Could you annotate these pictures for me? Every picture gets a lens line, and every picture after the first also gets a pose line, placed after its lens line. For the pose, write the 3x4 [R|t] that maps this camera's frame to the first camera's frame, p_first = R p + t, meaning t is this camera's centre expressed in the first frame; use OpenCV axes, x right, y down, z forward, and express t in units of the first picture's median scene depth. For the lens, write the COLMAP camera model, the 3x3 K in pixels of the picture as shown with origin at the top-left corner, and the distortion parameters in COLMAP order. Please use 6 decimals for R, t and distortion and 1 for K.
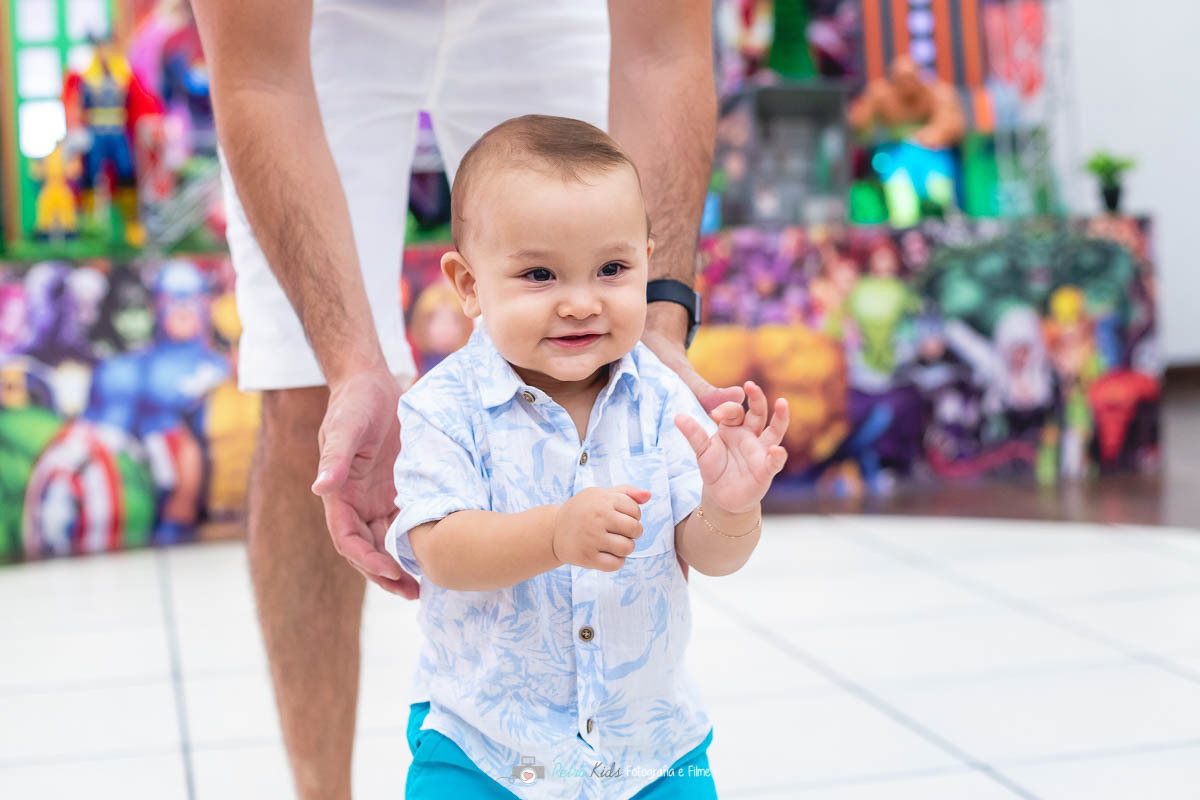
lens RADIAL K [[2101.4, 0, 589.7], [0, 2101.4, 296.9], [0, 0, 1]] dist [-0.093919, 0.000000]
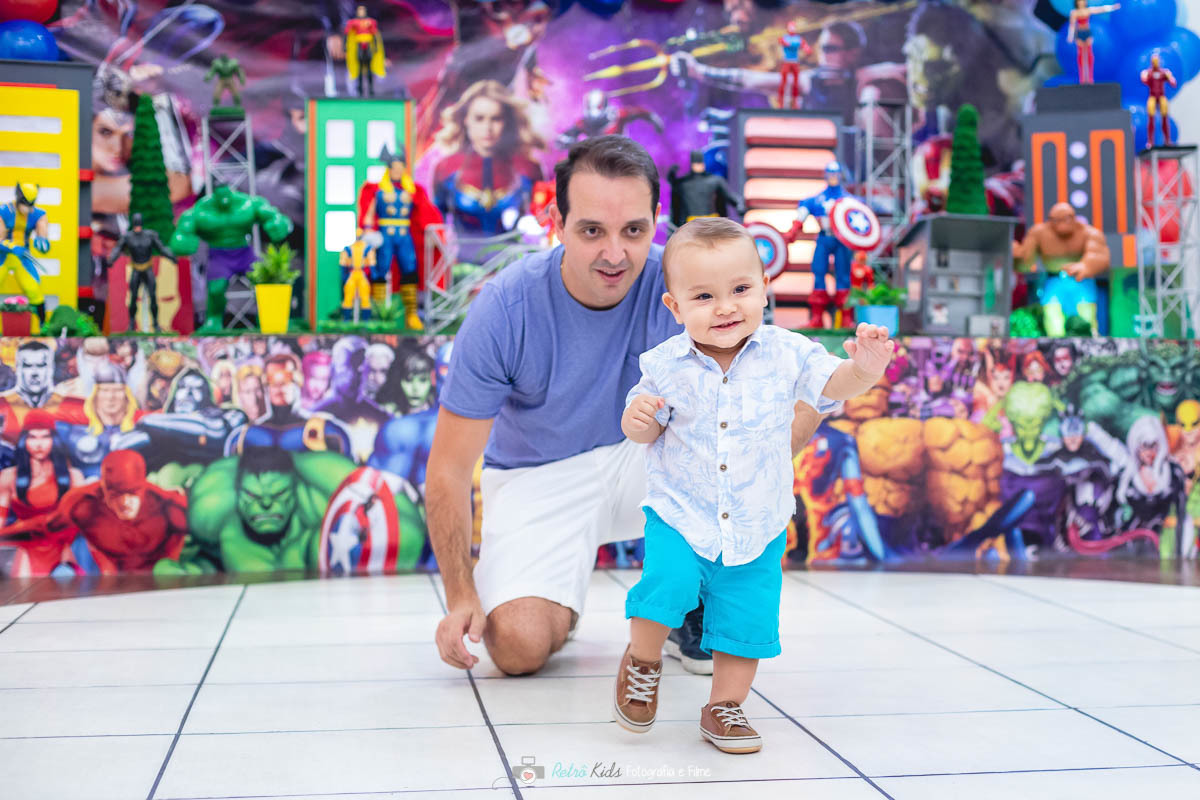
lens RADIAL K [[1988.1, 0, 692.1], [0, 1988.1, 380.3], [0, 0, 1]] dist [-0.112288, 0.000000]
pose [[0.997971, 0.044460, -0.045568, -0.003834], [-0.045819, 0.998522, -0.029231, 0.031637], [0.044201, 0.031260, 0.998533, -0.138837]]
